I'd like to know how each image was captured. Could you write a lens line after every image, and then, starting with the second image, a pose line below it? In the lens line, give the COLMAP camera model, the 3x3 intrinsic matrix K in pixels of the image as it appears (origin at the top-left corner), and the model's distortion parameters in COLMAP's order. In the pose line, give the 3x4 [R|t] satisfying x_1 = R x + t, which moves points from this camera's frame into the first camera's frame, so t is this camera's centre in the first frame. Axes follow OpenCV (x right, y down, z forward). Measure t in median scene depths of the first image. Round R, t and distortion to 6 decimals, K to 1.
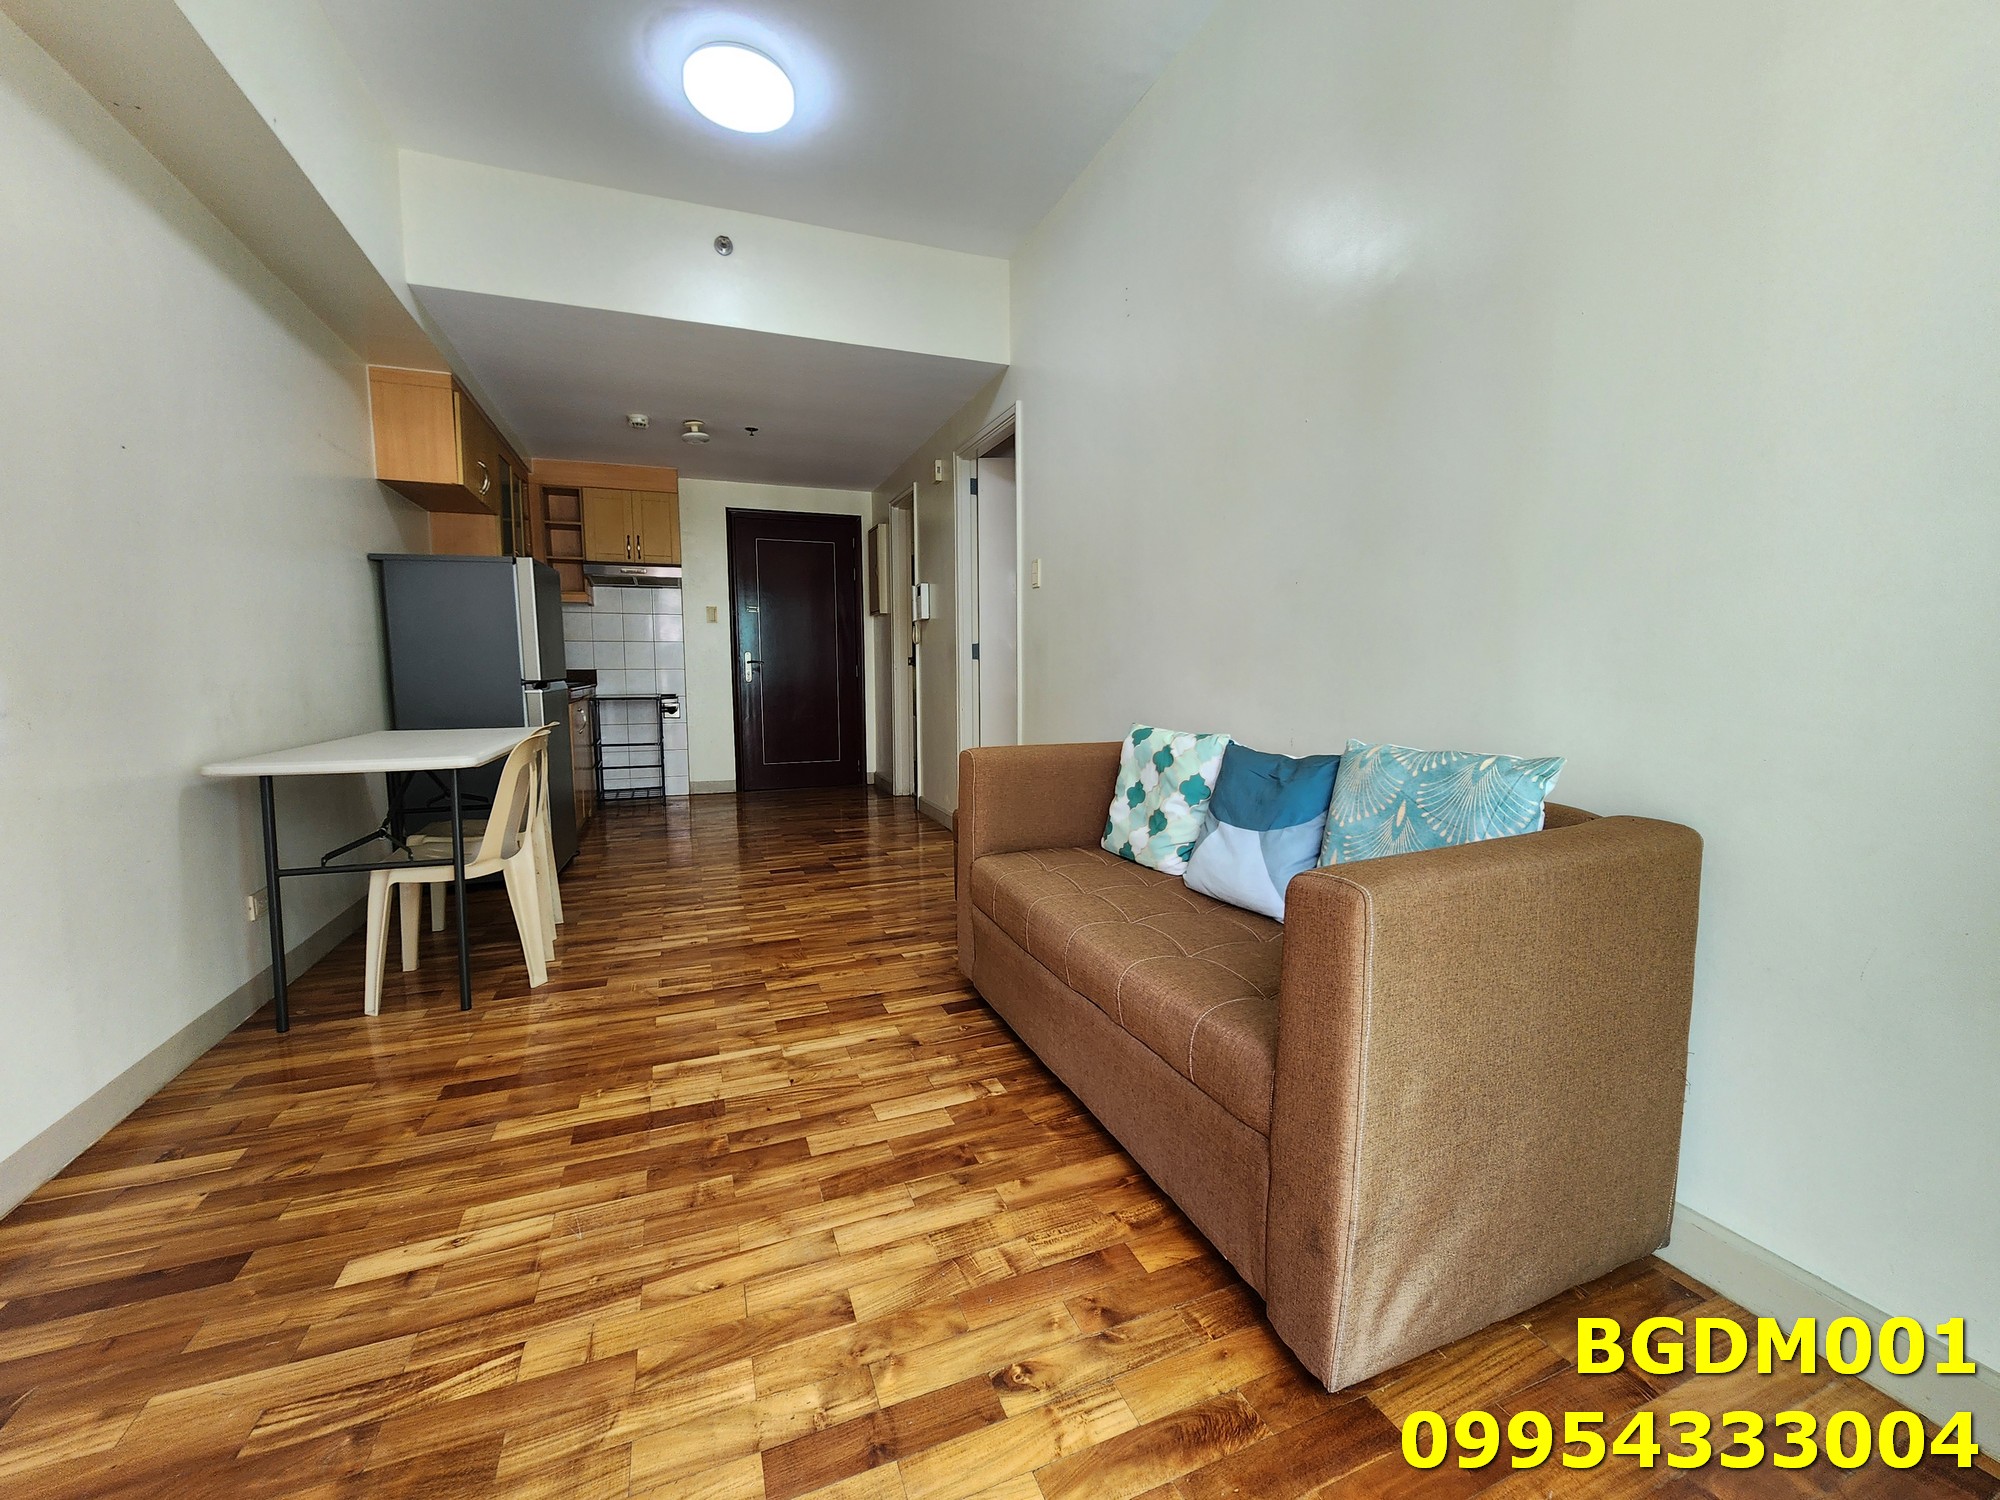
lens RADIAL K [[812.5, 0, 1001.3], [0, 812.5, 751.7], [0, 0, 1]] dist [-0.004654, -0.000028]
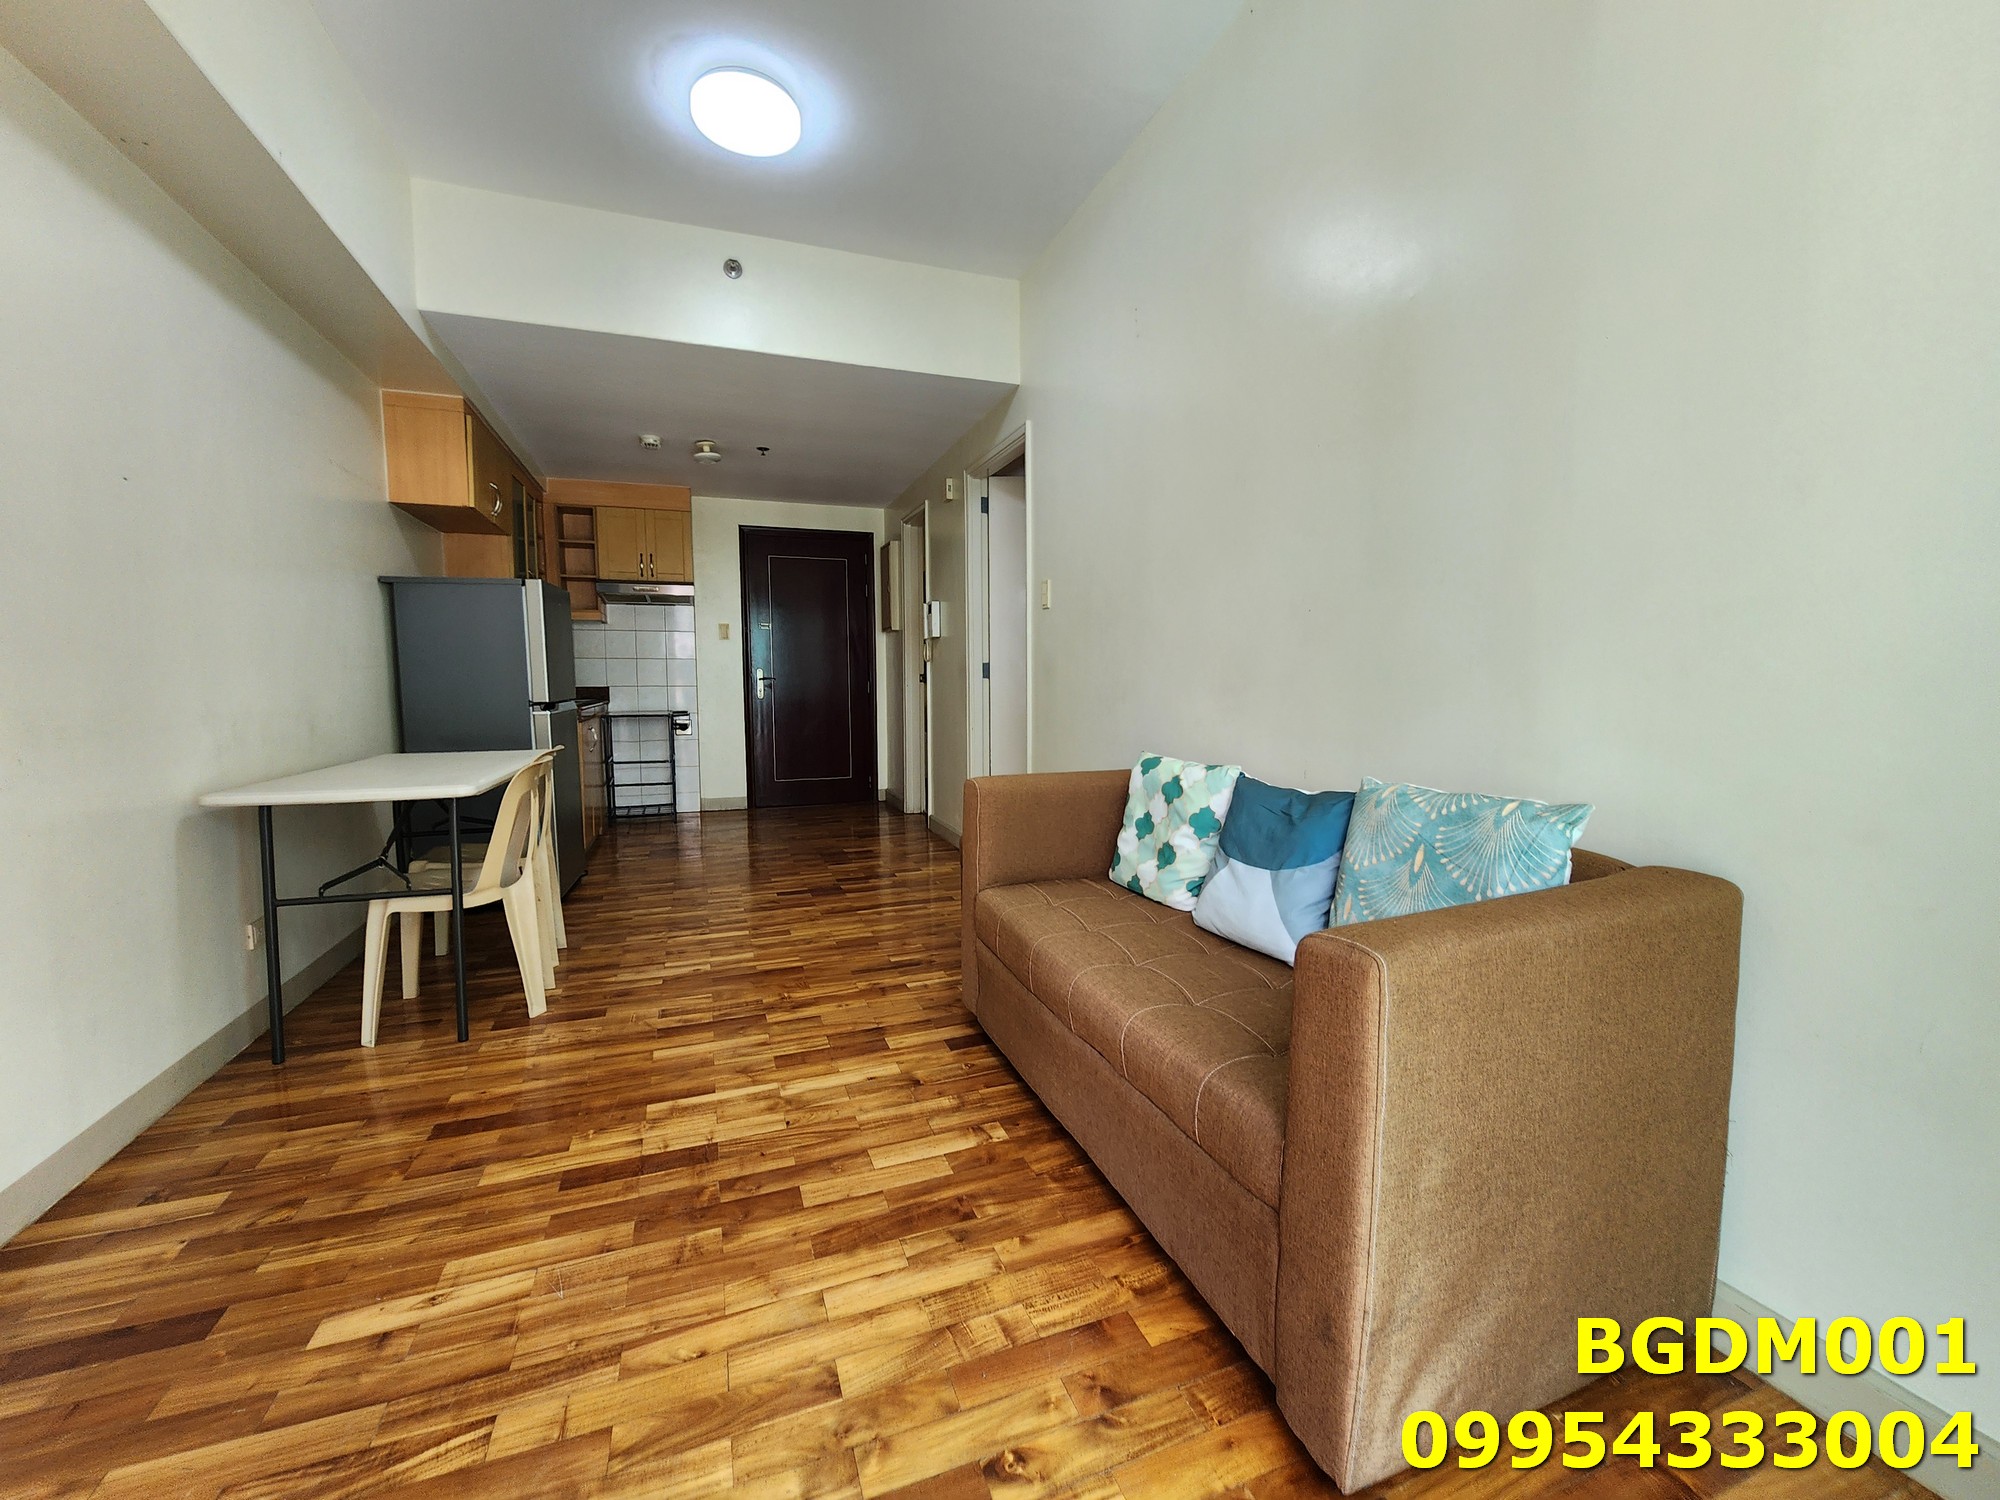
lens RADIAL K [[812.1, 0, 1000.0], [0, 812.1, 750.0], [0, 0, 1]] dist [-0.003143, -0.000763]
pose [[0.999784, 0.002272, -0.020652, 0.016565], [-0.002588, 0.999880, -0.015299, -0.029669], [0.020615, 0.015349, 0.999670, 0.028709]]
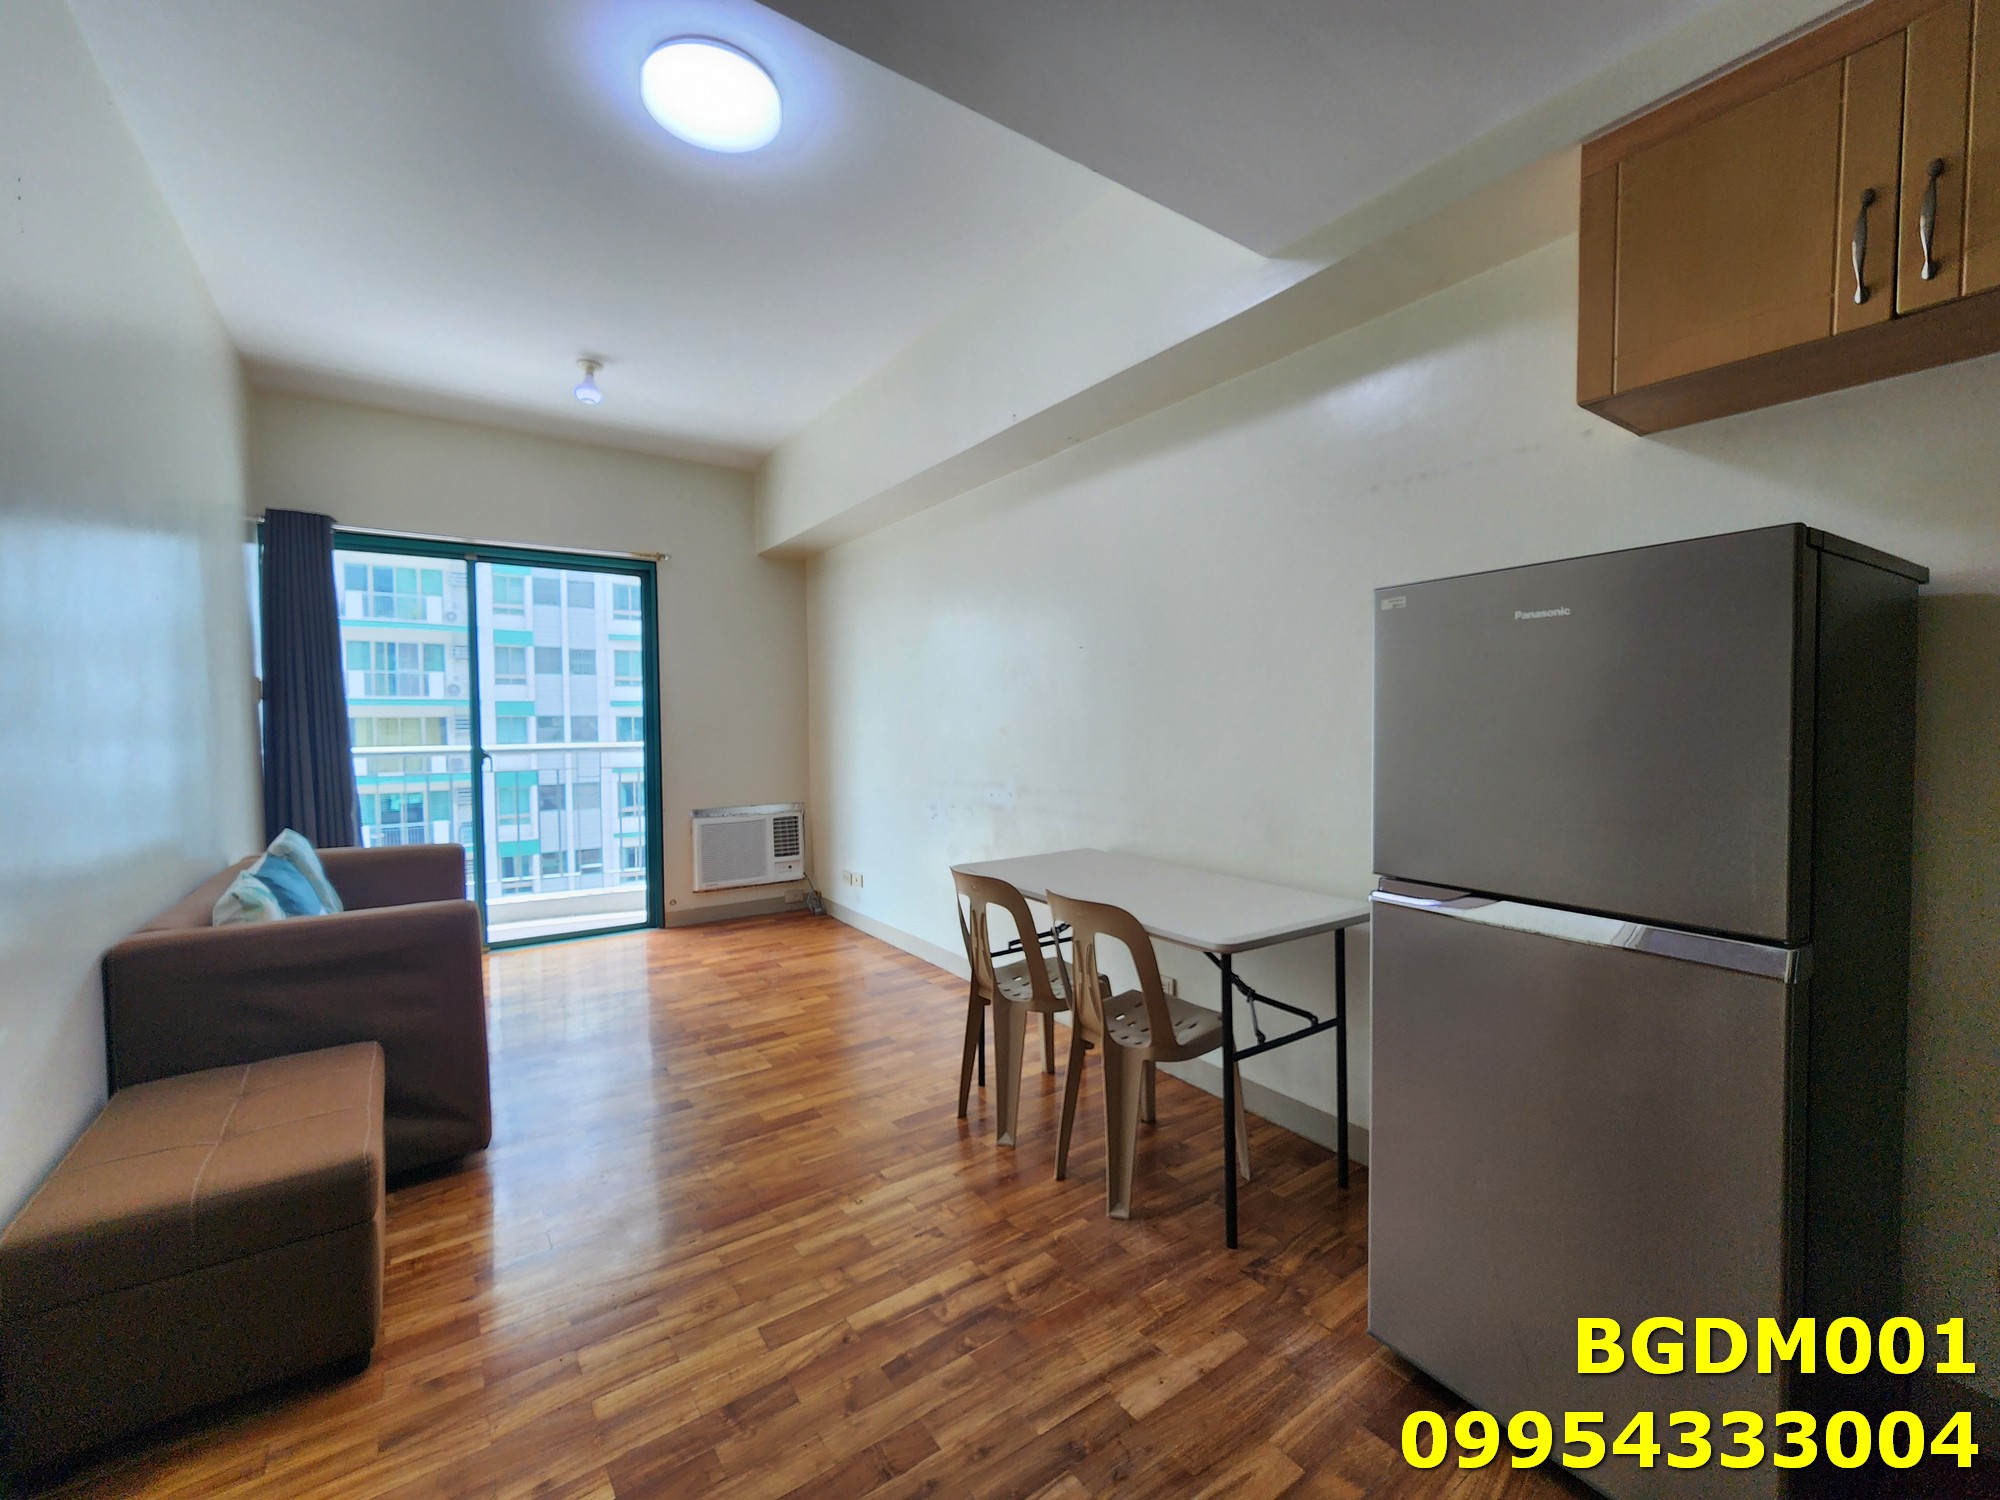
lens RADIAL K [[825.0, 0, 1008.6], [0, 825.0, 748.6], [0, 0, 1]] dist [-0.000381, -0.000649]
pose [[-0.970199, 0.022725, -0.241243, -0.565251], [-0.011309, 0.990261, 0.138764, -0.425677], [0.242047, 0.137357, -0.960493, 2.758800]]
